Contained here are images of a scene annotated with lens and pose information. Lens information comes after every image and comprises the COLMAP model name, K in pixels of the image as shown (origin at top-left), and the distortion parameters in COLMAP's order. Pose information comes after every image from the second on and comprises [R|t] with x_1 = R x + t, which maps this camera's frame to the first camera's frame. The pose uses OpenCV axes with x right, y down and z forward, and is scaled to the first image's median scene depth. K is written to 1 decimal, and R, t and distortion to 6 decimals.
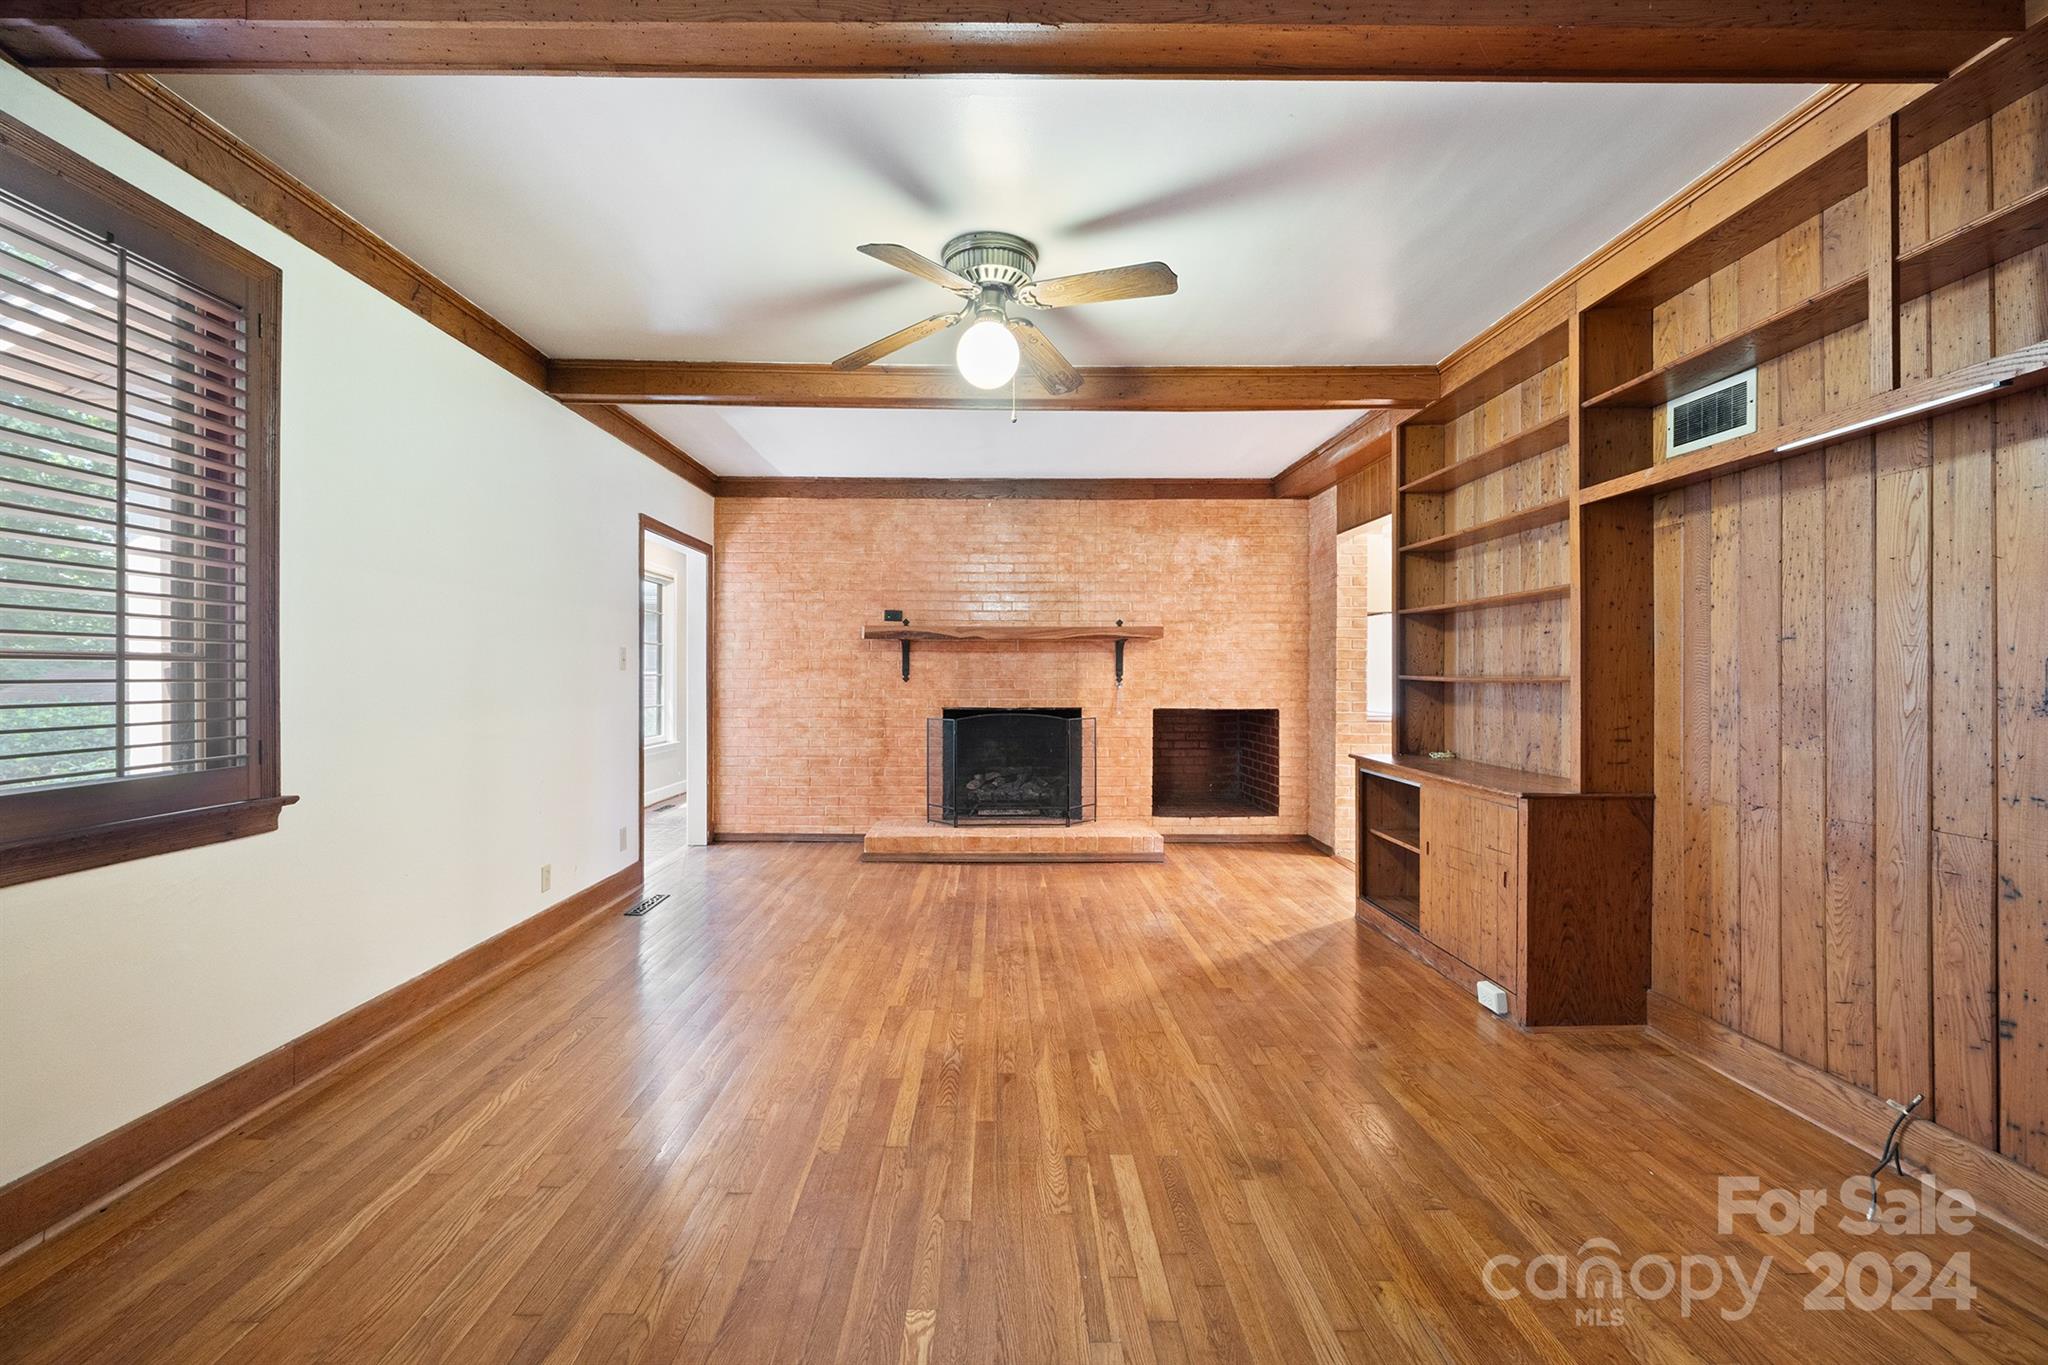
lens RADIAL K [[855.0, 0, 1000.7], [0, 855.0, 678.7], [0, 0, 1]] dist [-0.001350, -0.000119]
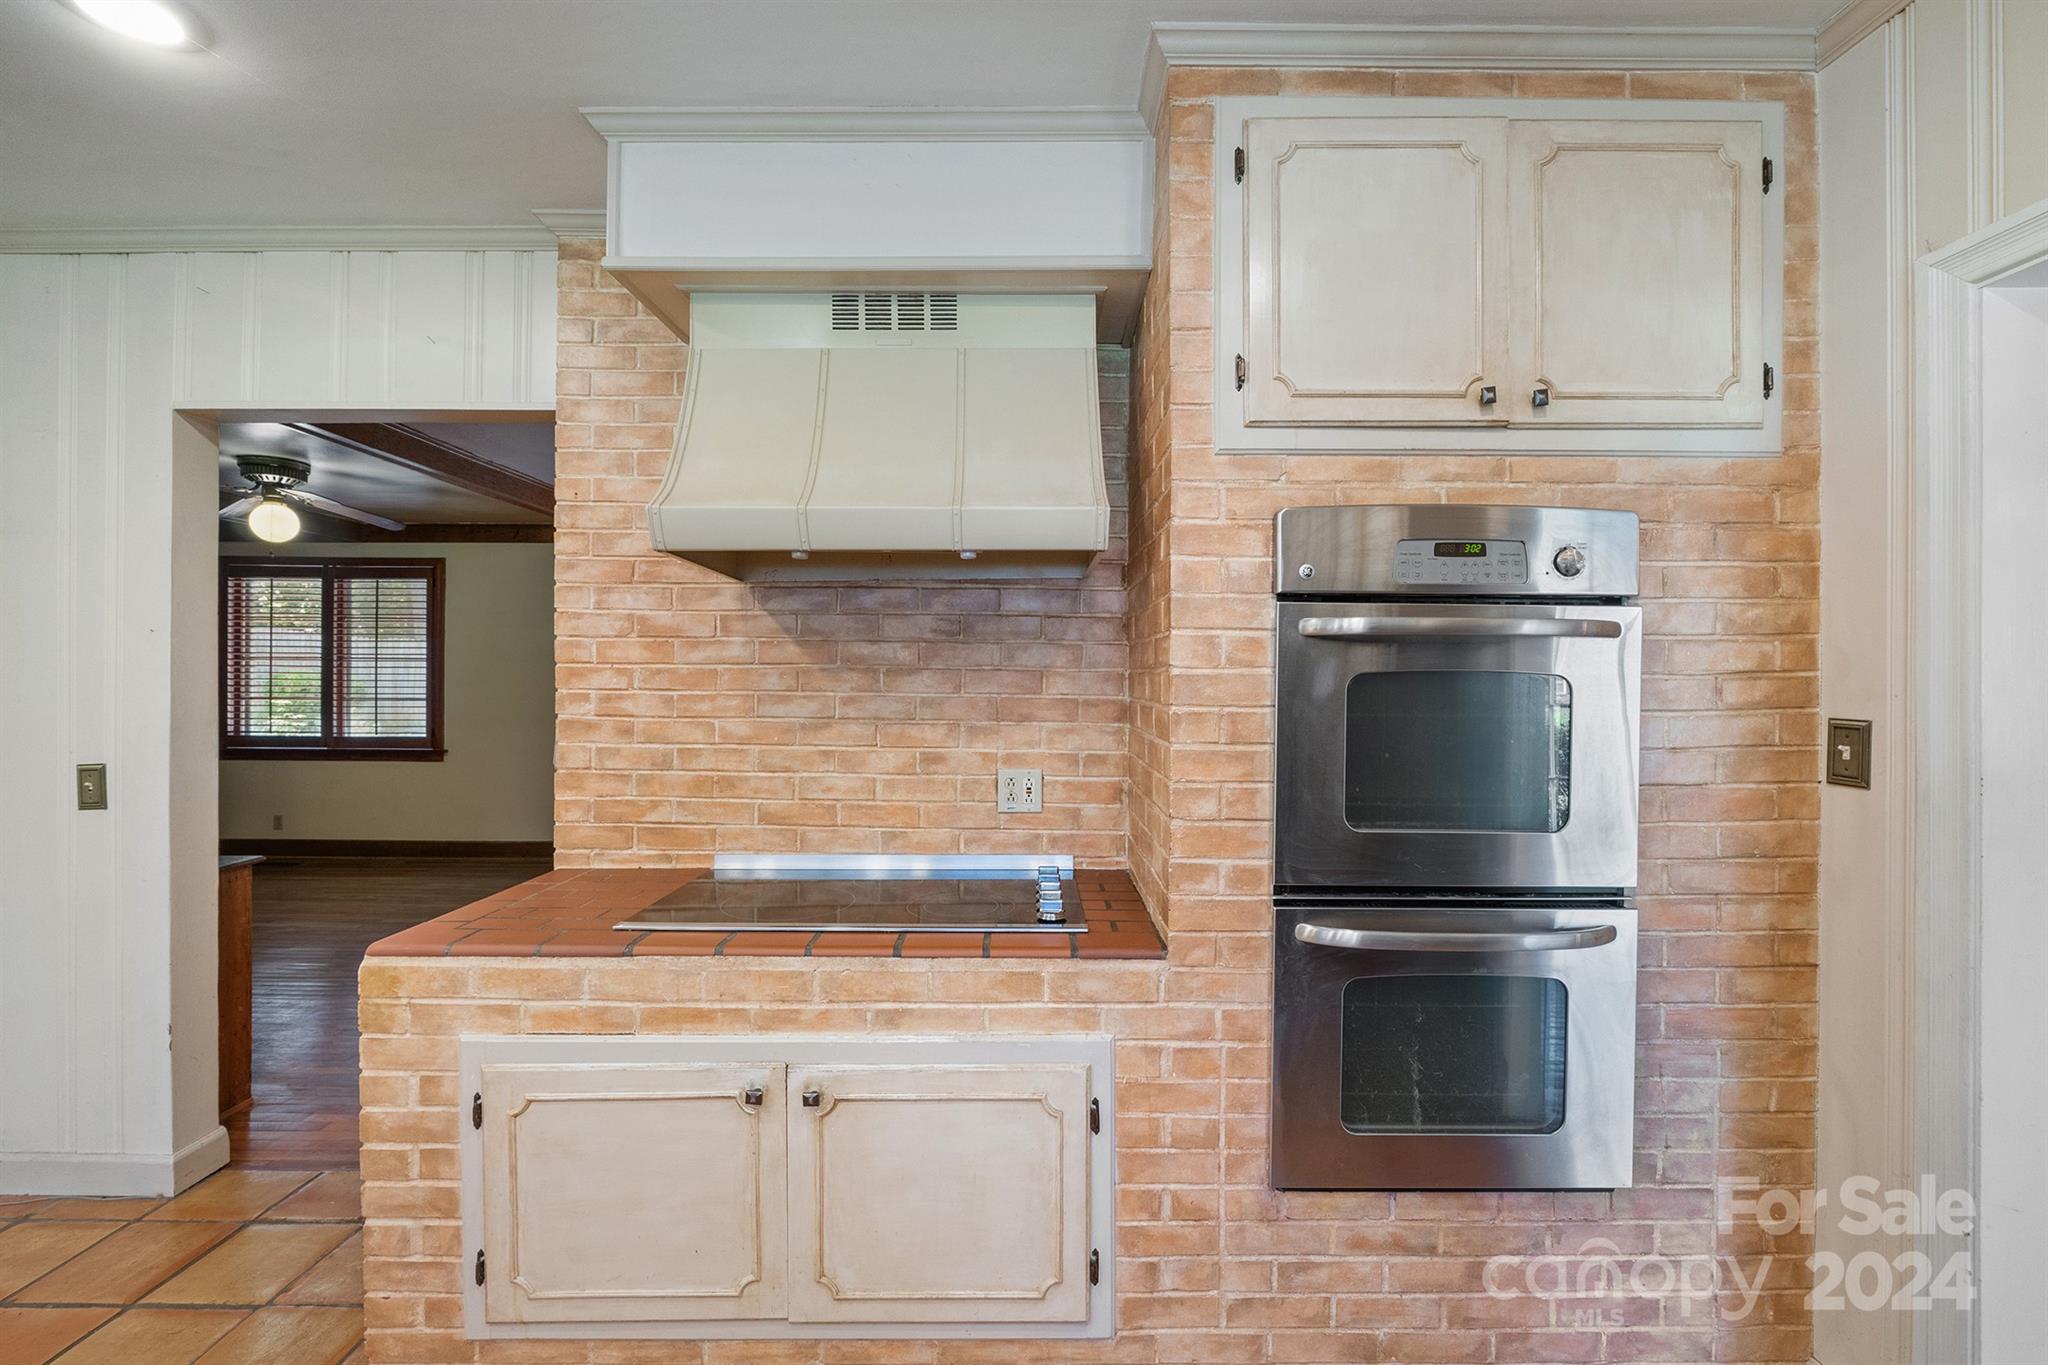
lens RADIAL K [[873.2, 0, 1030.5], [0, 873.2, 685.2], [0, 0, 1]] dist [-0.007092, -0.000159]
pose [[-0.000343, 0.005604, -0.999984, 1.333783], [-0.005000, 0.999972, 0.005606, -0.064472], [0.999987, 0.005002, -0.000315, 1.957526]]
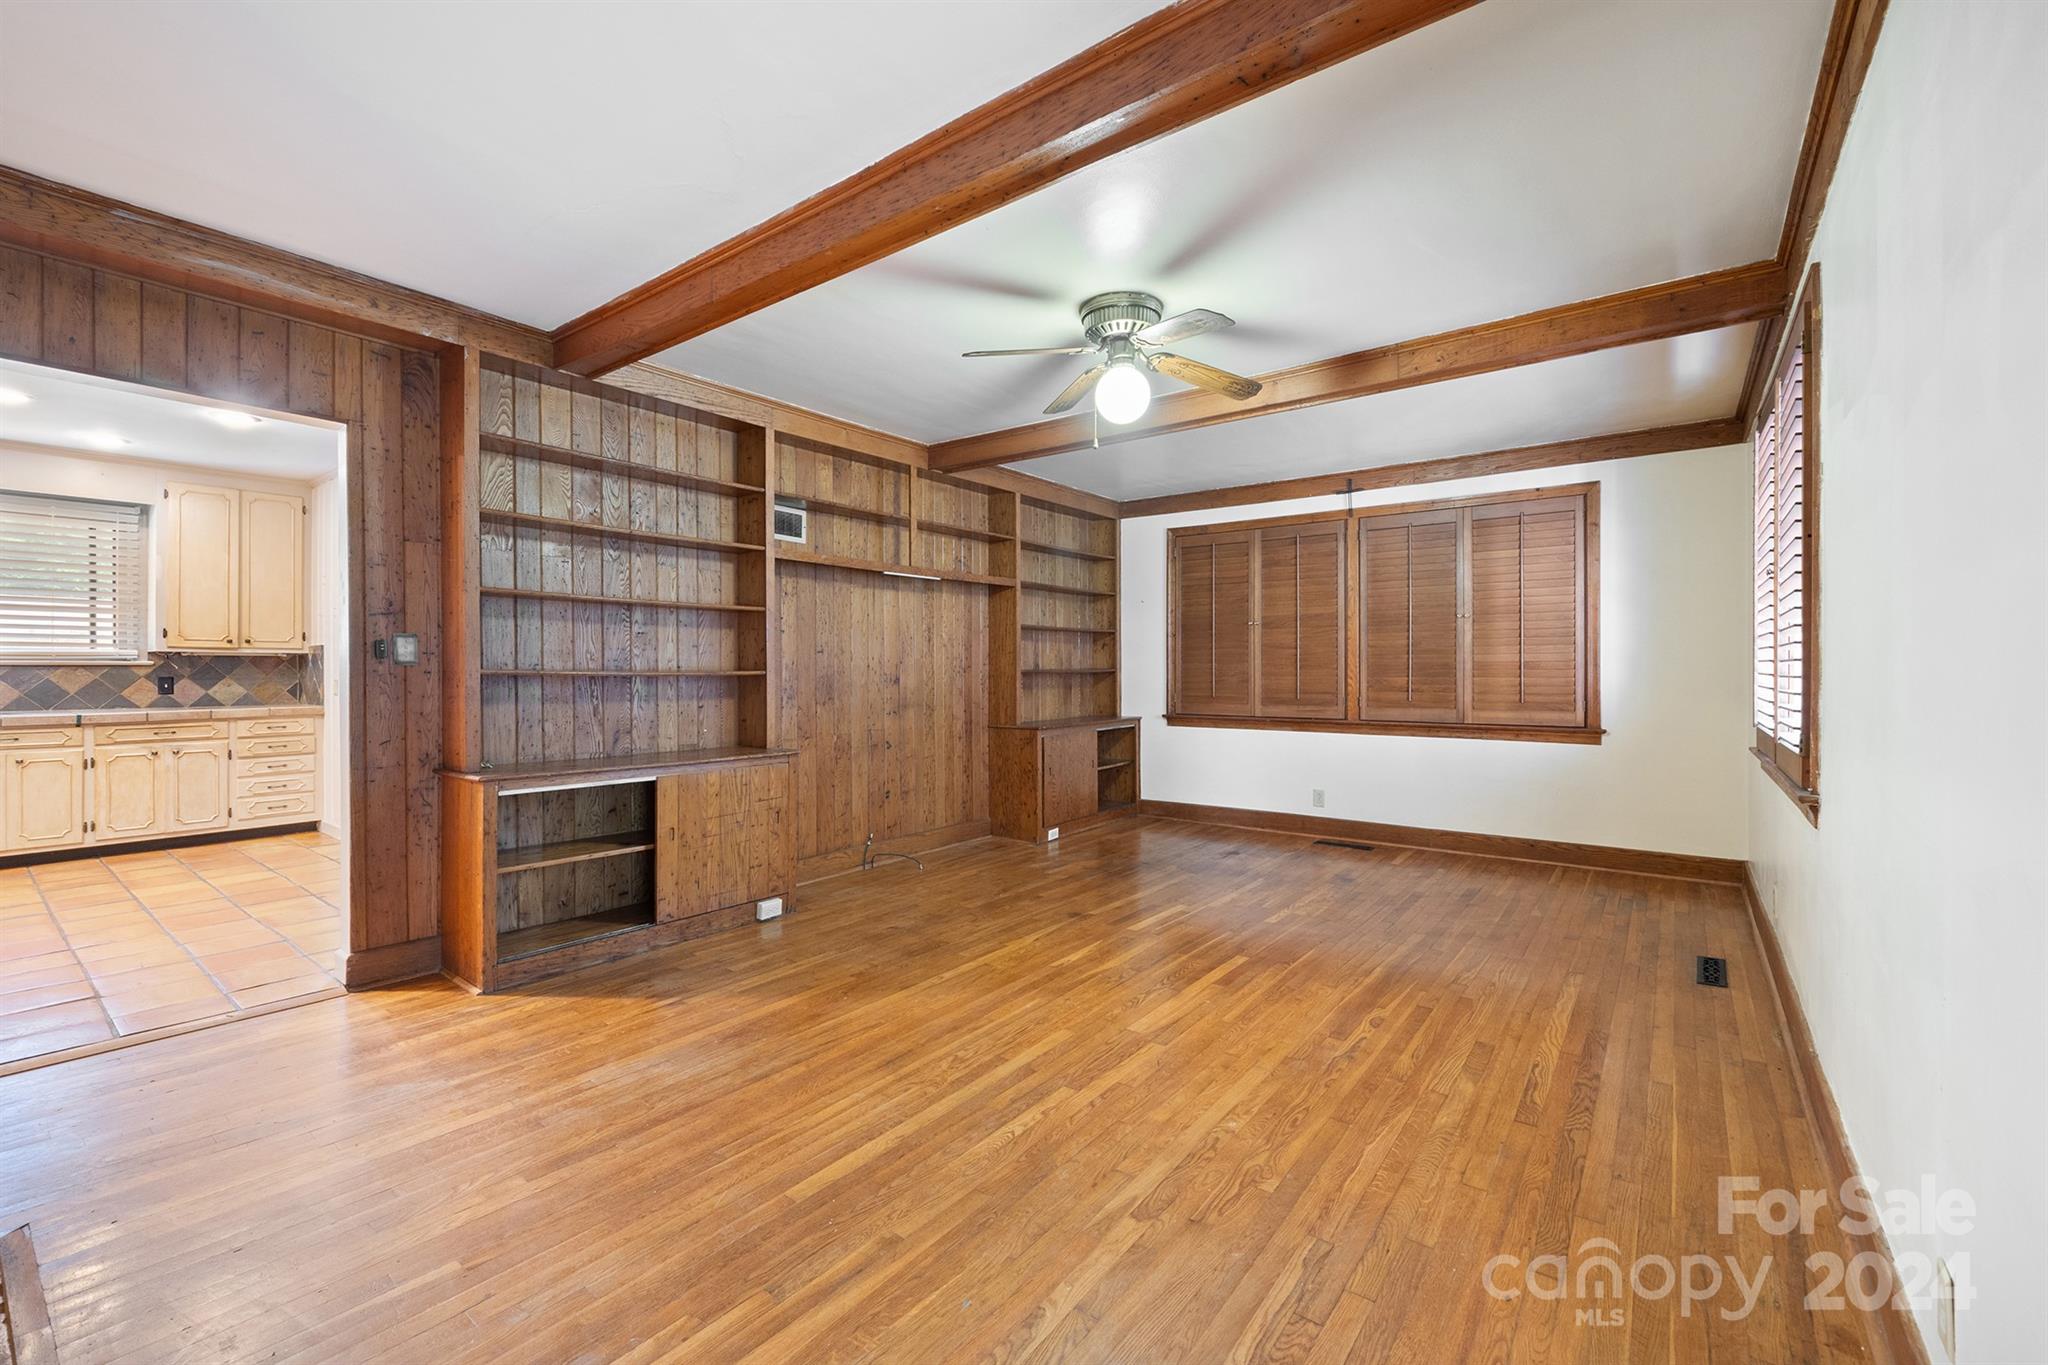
lens RADIAL K [[859.0, 0, 1022.3], [0, 859.0, 672.9], [0, 0, 1]] dist [-0.005240, -0.000383]
pose [[-0.789254, -0.003300, 0.614057, -0.493842], [-0.000056, 0.999986, 0.005302, -0.005367], [-0.614066, 0.004150, -0.789244, 1.586854]]
